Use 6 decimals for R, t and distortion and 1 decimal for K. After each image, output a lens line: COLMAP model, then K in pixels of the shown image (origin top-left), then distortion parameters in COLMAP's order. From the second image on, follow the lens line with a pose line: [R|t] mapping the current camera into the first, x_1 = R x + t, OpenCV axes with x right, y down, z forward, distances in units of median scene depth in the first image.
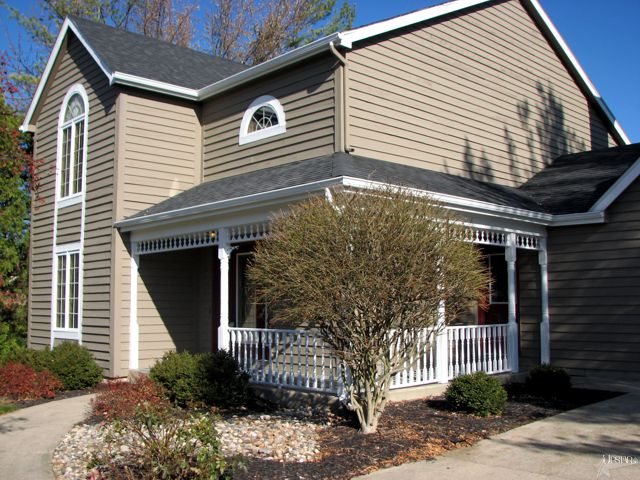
lens RADIAL K [[697.7, 0, 320.6], [0, 697.7, 235.8], [0, 0, 1]] dist [-0.118429, 0.000000]
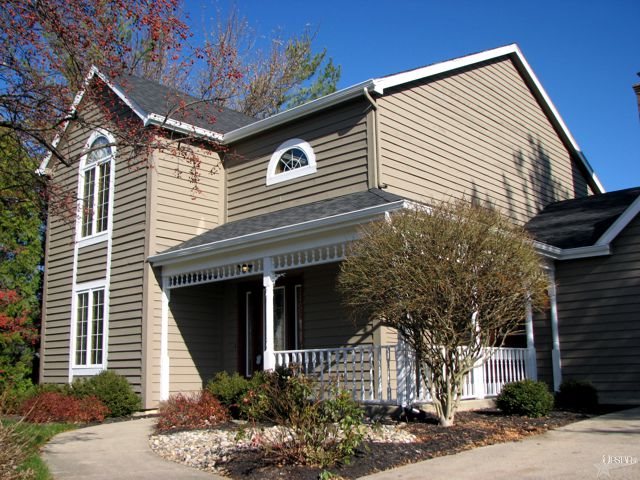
lens RADIAL K [[697.7, 0, 318.0], [0, 697.7, 238.2], [0, 0, 1]] dist [-0.118429, 0.000000]
pose [[0.997204, 0.003508, 0.074649, -0.119311], [0.003643, 0.995428, -0.095447, 0.051217], [-0.074643, 0.095452, 0.992632, -0.050084]]
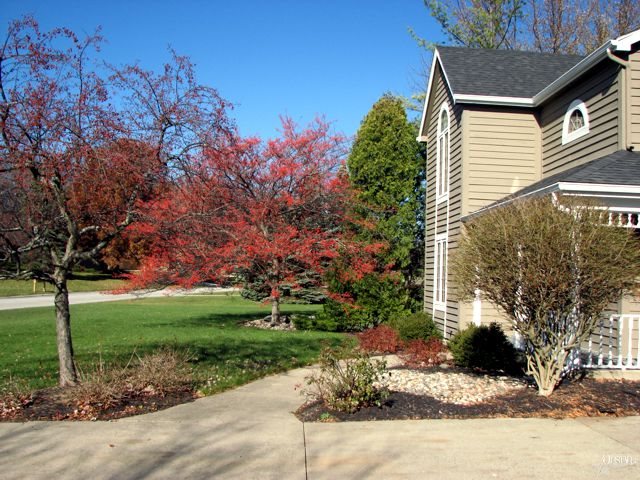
lens RADIAL K [[697.7, 0, 323.4], [0, 697.7, 238.5], [0, 0, 1]] dist [-0.118429, 0.000000]
pose [[0.758466, -0.002328, -0.651709, 0.313449], [0.025207, 0.999350, 0.025766, -0.018591], [0.651225, -0.035970, 0.758031, -0.091797]]
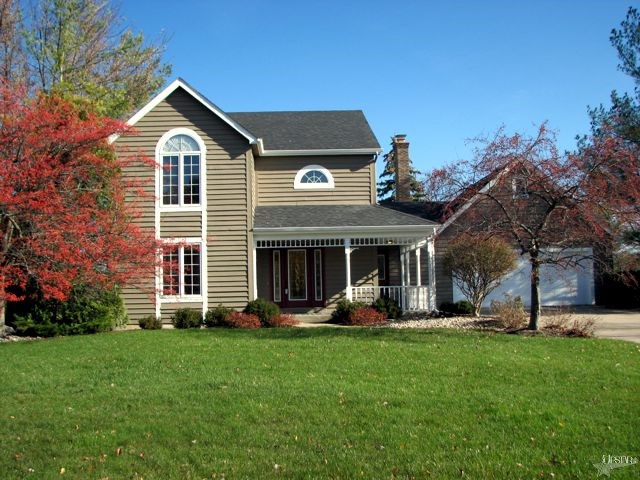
lens RADIAL K [[697.7, 0, 319.2], [0, 697.7, 241.0], [0, 0, 1]] dist [-0.118429, 0.000000]
pose [[0.636357, 0.048965, 0.769839, -1.453814], [-0.056541, 0.998260, -0.016756, 0.029057], [-0.769320, -0.032864, 0.638018, -0.187813]]
